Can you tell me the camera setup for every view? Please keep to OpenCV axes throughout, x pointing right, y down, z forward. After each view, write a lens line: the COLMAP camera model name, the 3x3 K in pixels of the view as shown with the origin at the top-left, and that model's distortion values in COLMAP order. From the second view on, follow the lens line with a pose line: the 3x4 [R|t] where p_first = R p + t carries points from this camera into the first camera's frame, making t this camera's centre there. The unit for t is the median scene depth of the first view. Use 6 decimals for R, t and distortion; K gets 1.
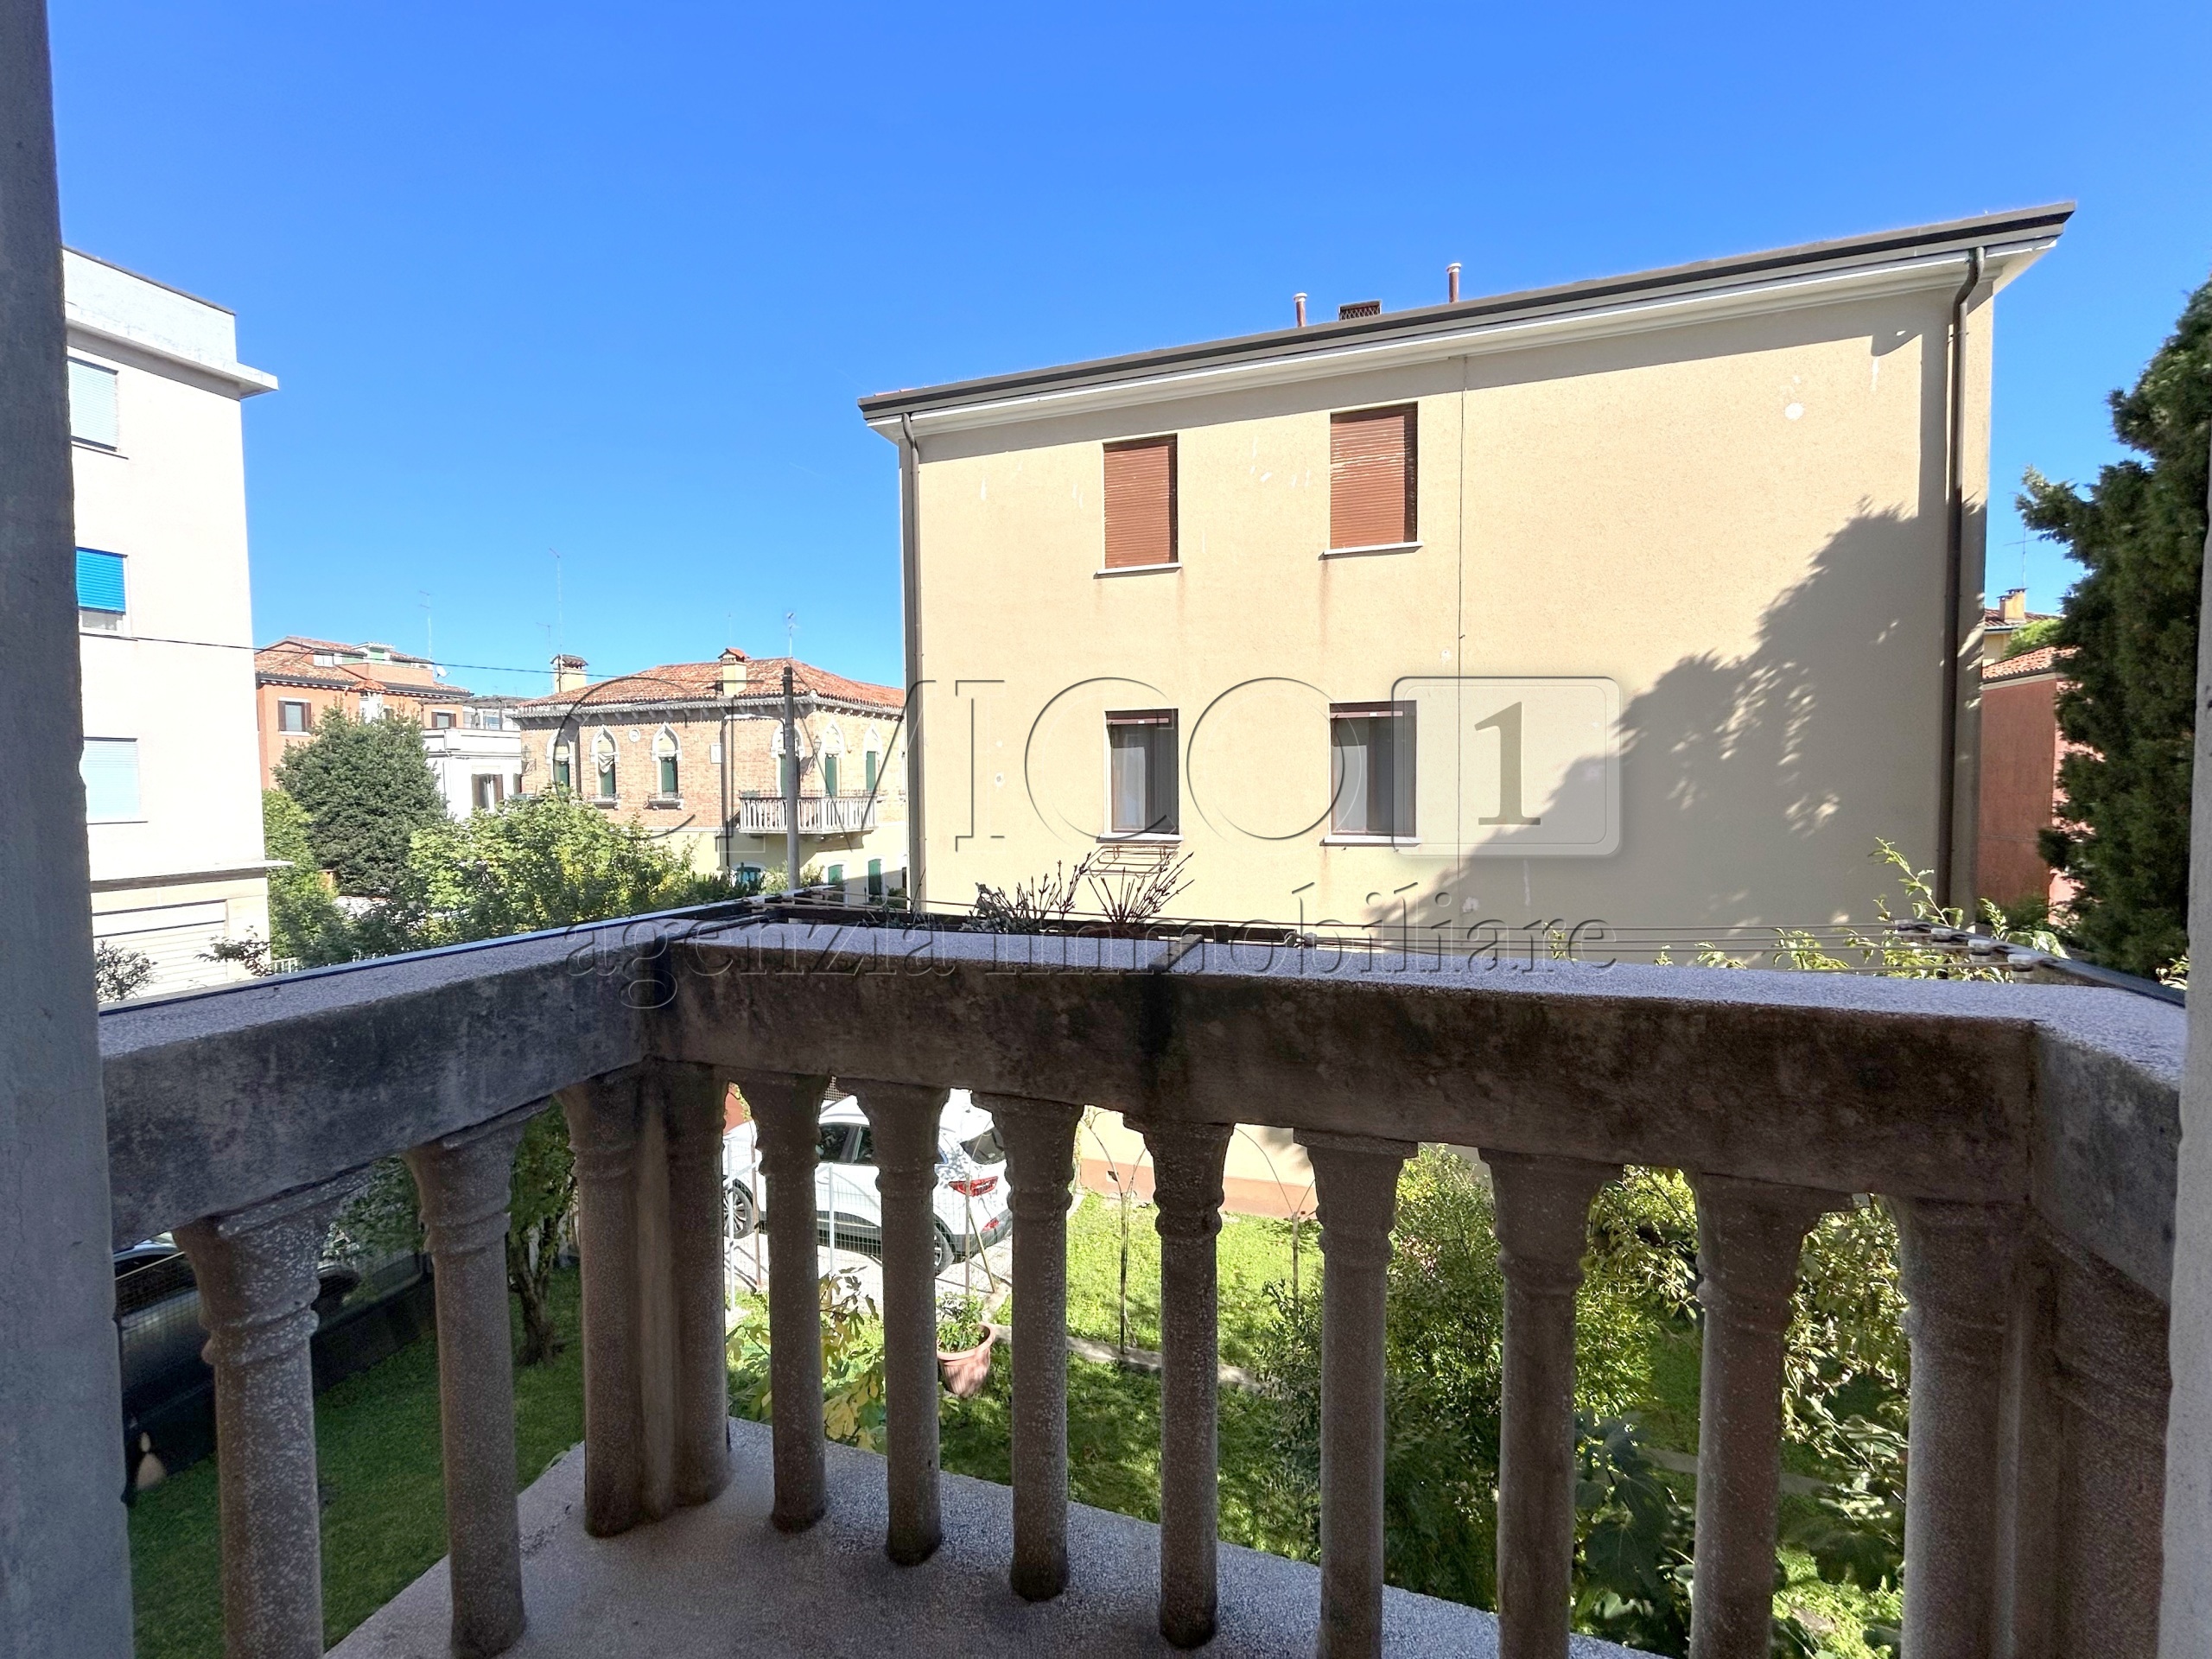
lens RADIAL K [[907.9, 0, 1108.4], [0, 907.9, 829.7], [0, 0, 1]] dist [-0.014010, 0.015677]
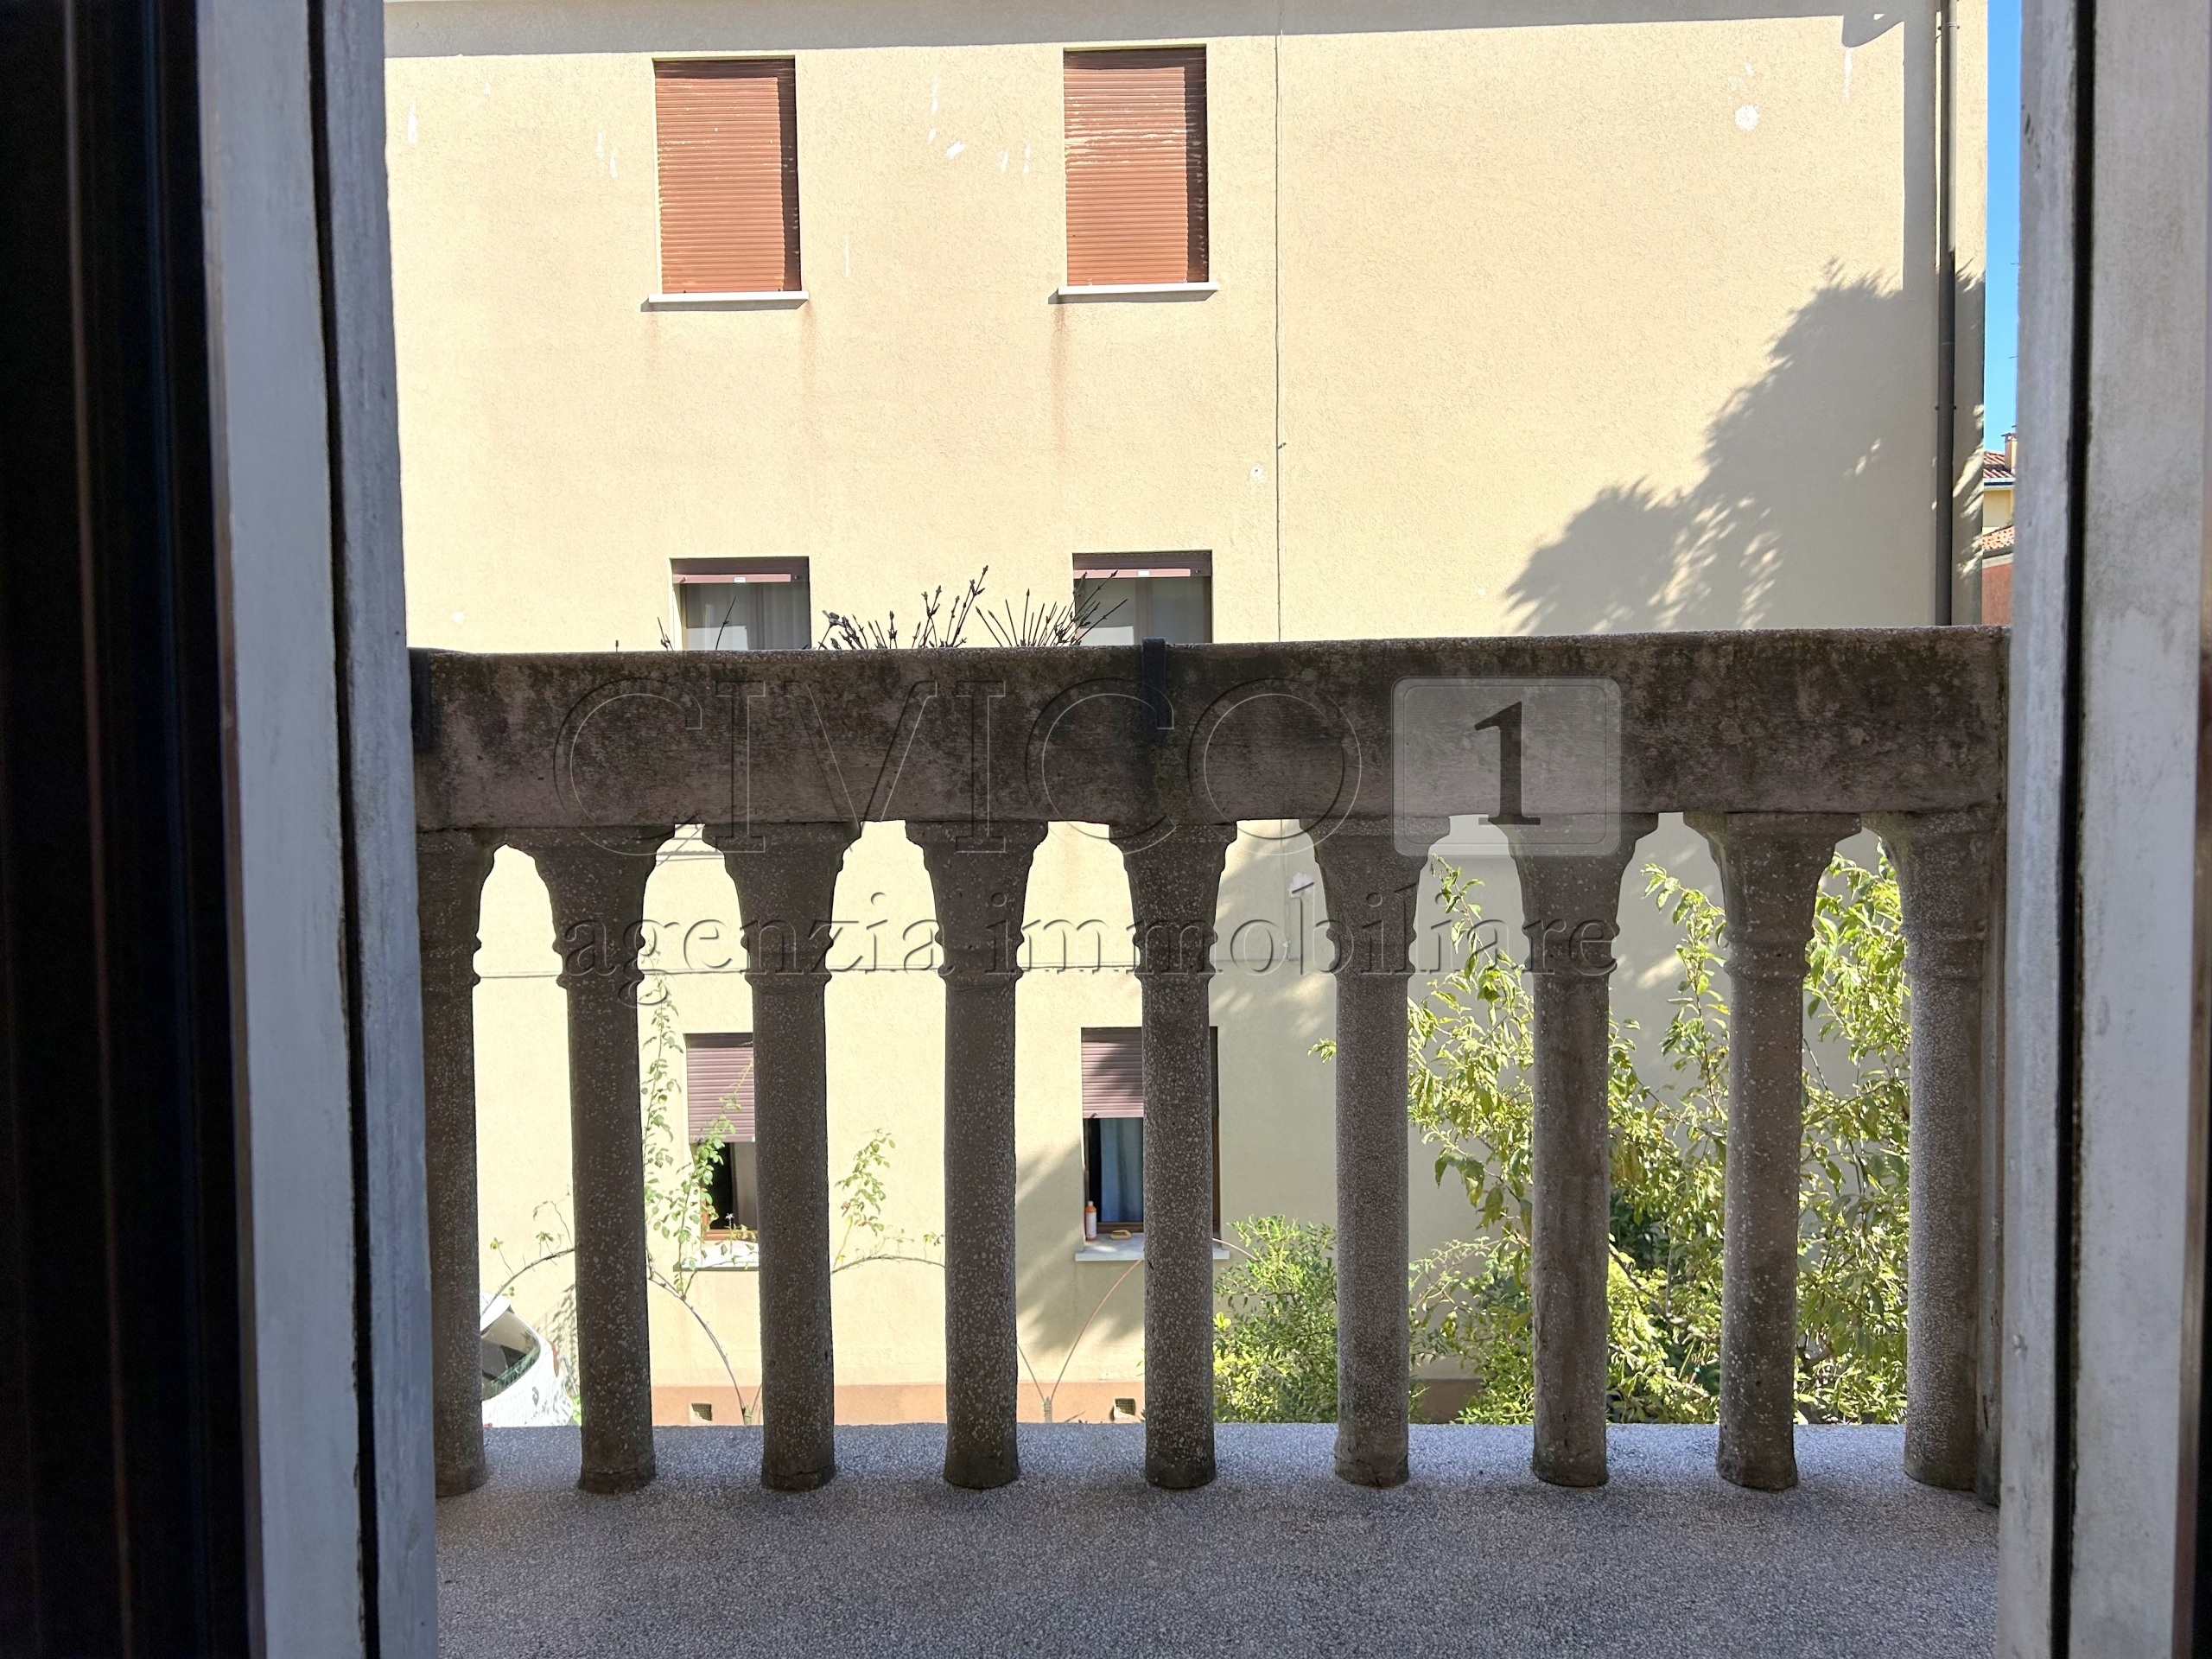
lens RADIAL K [[1662.9, 0, 1104.5], [0, 1662.9, 810.2], [0, 0, 1]] dist [0.099718, -0.123726]
pose [[0.960053, -0.018146, 0.279230, -0.395470], [0.019046, 0.999818, -0.000511, 0.287247], [-0.279170, 0.005809, 0.960224, -0.438577]]
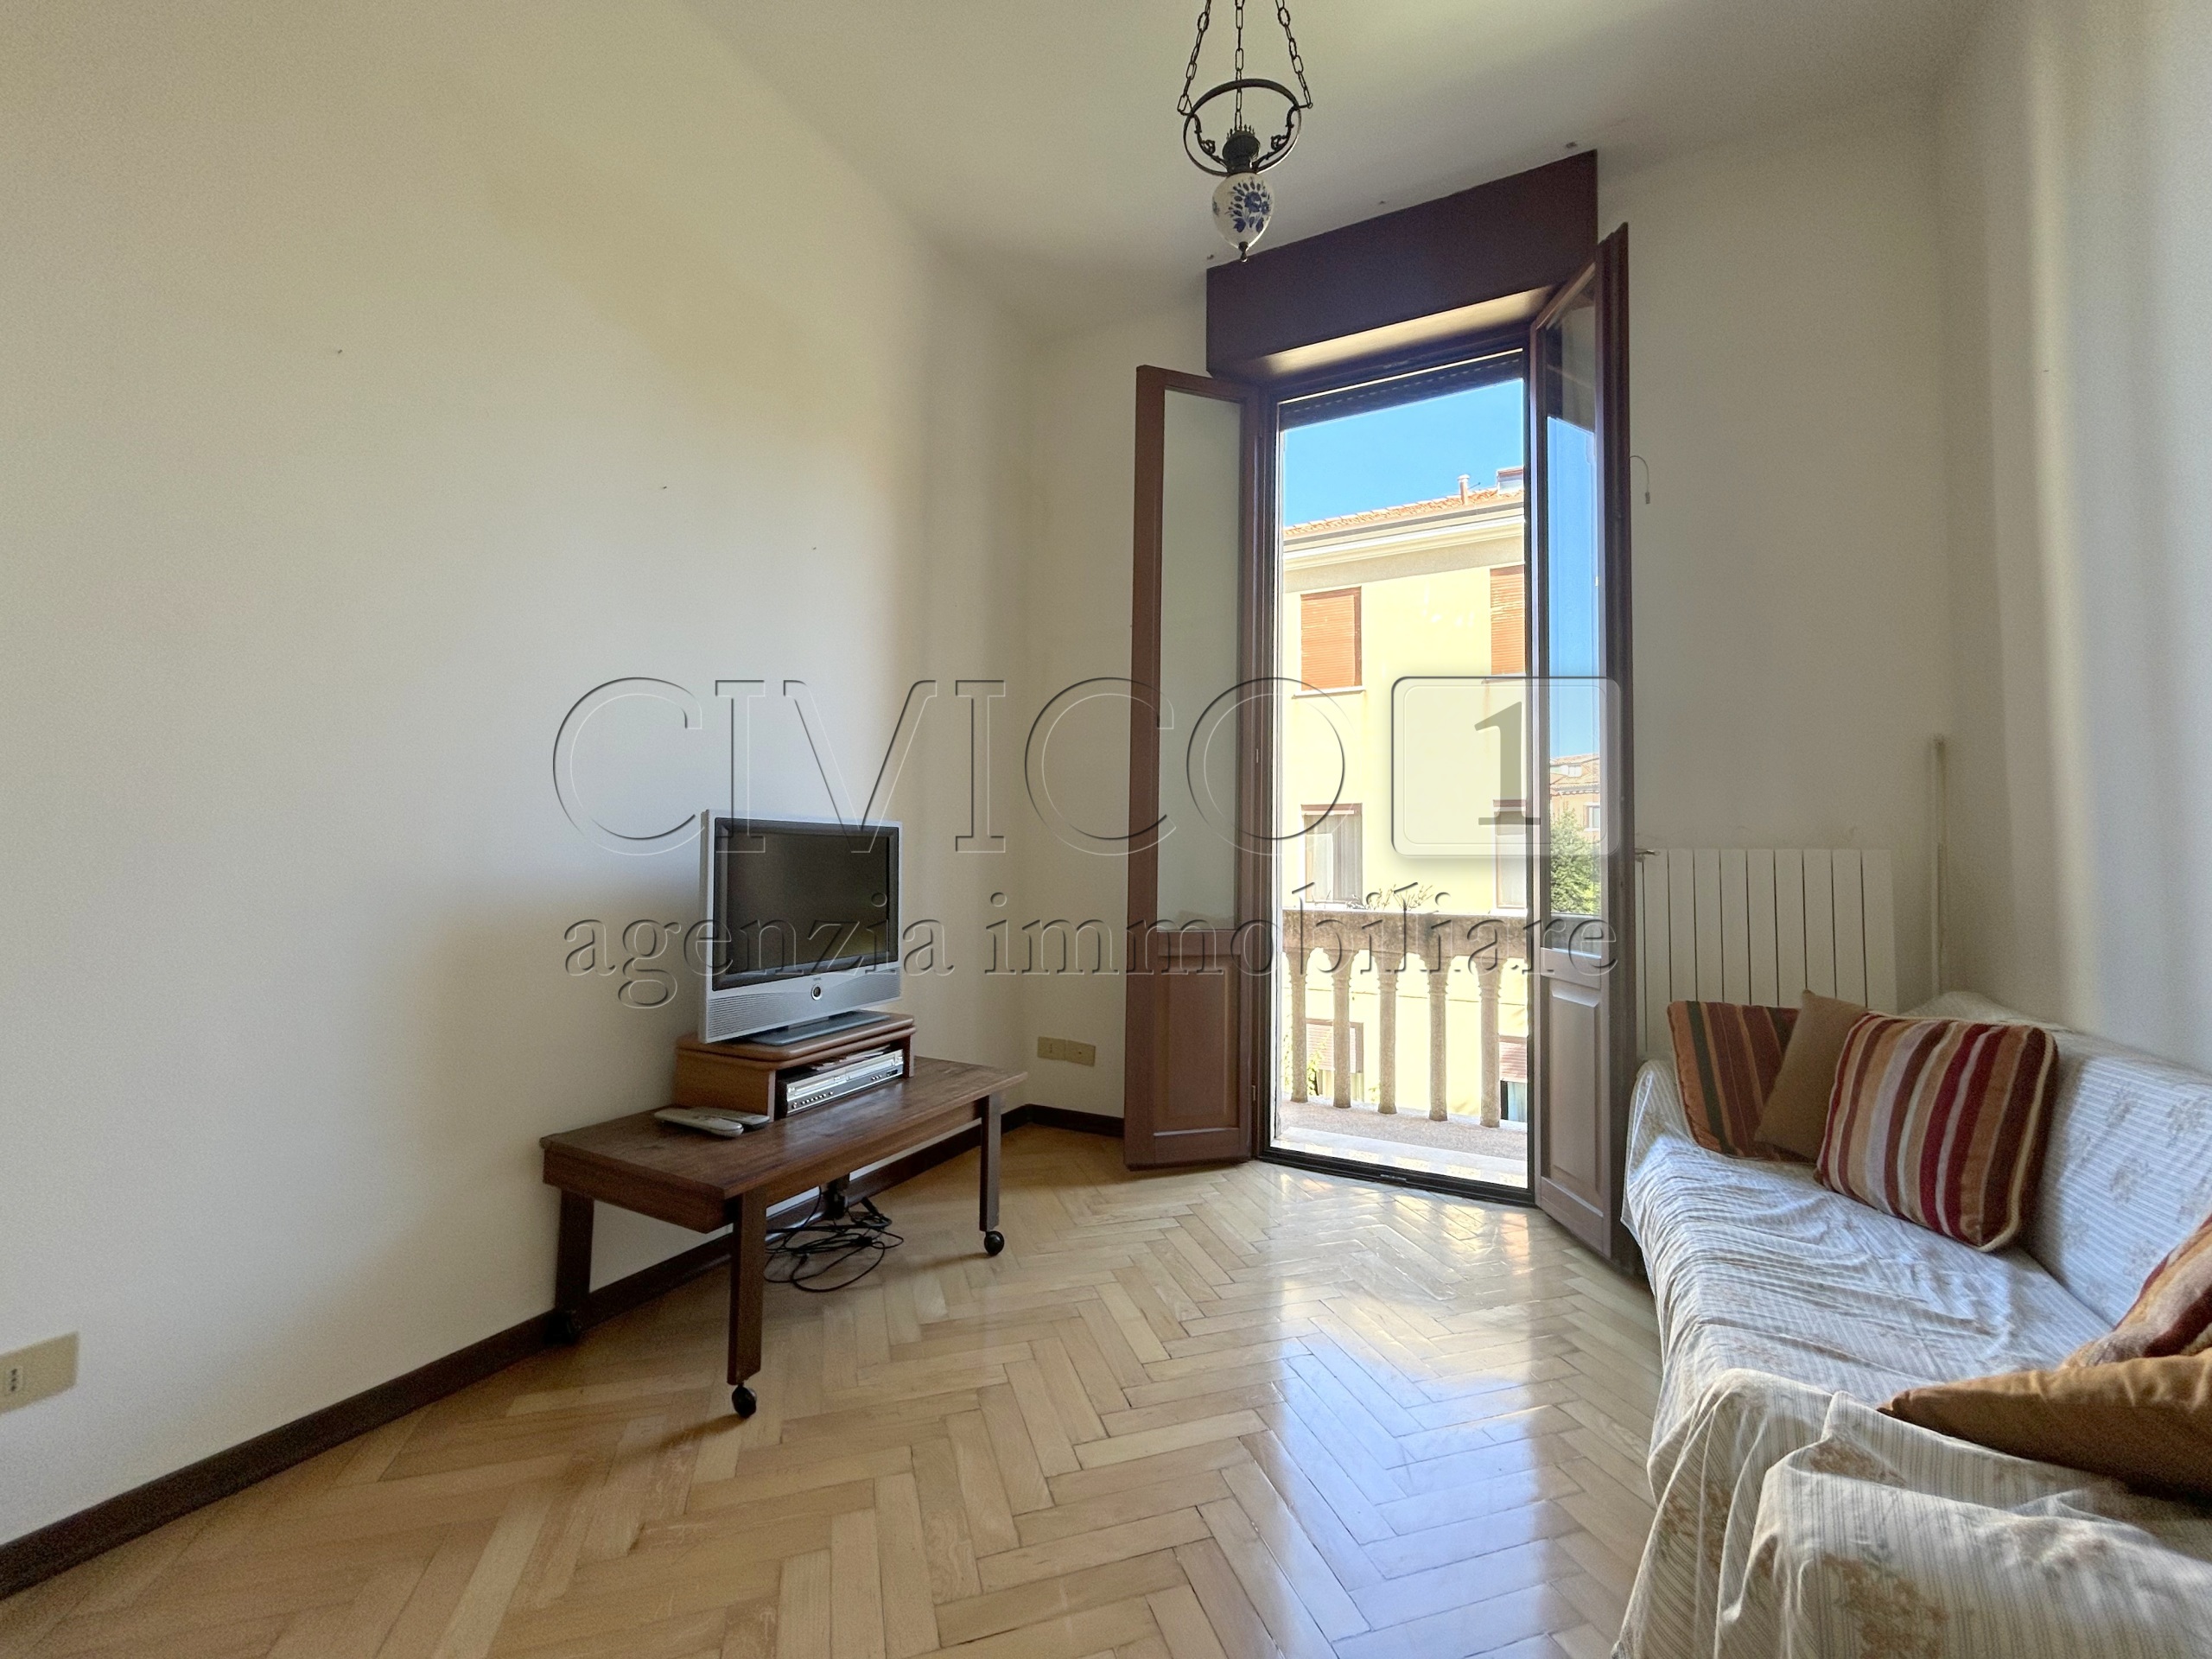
lens RADIAL K [[899.6, 0, 1106.7], [0, 899.6, 819.6], [0, 0, 1]] dist [-0.001700, 0.000555]
pose [[0.985086, 0.009461, -0.171803, -0.561627], [-0.026104, 0.995147, -0.094874, 0.138984], [0.170072, 0.097944, 0.980552, -2.583427]]
